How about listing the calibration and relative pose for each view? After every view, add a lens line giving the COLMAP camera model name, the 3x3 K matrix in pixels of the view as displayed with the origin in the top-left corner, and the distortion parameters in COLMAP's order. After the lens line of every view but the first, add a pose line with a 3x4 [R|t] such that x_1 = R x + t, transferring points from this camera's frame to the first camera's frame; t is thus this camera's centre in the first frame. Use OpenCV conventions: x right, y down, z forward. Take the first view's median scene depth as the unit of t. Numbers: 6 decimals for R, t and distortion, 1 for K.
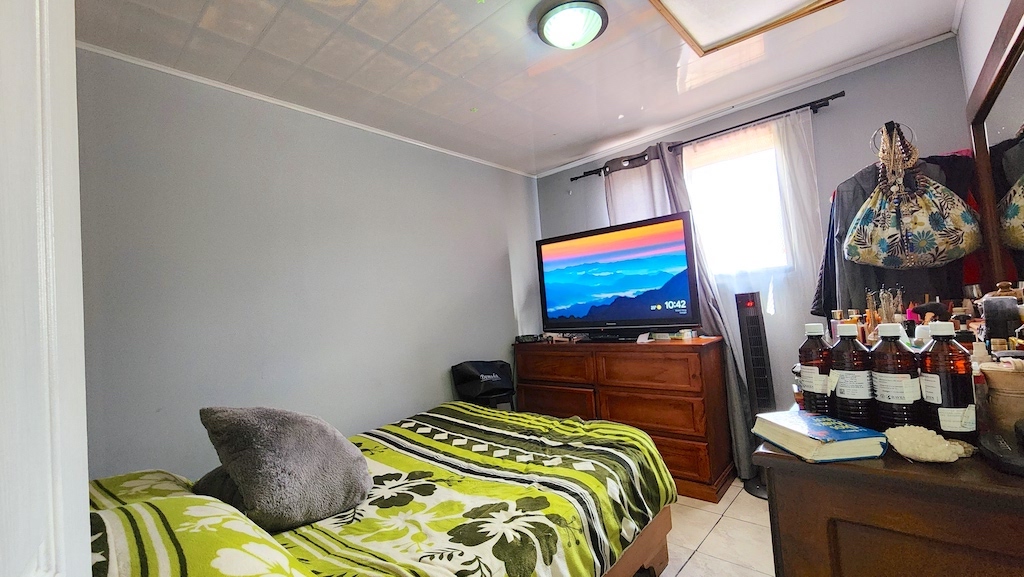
lens RADIAL K [[421.7, 0, 511.4], [0, 421.7, 286.3], [0, 0, 1]] dist [-0.008496, -0.000115]
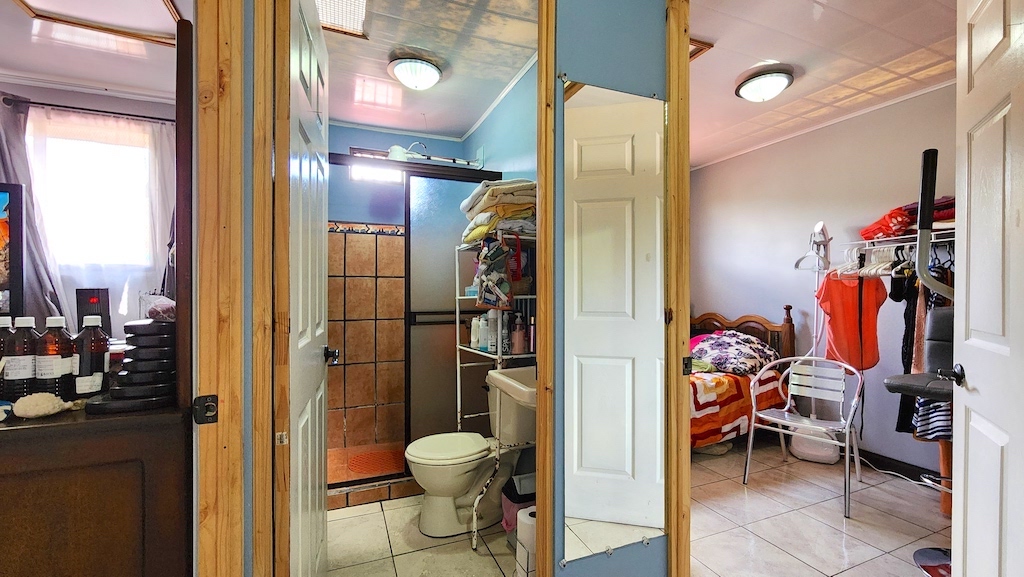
lens RADIAL K [[421.7, 0, 510.1], [0, 421.7, 288.7], [0, 0, 1]] dist [-0.008496, -0.000115]
pose [[0.412305, 0.077145, 0.907774, 0.296137], [-0.080908, 0.995572, -0.047858, -0.046505], [-0.907446, -0.053714, 0.416721, -0.763561]]
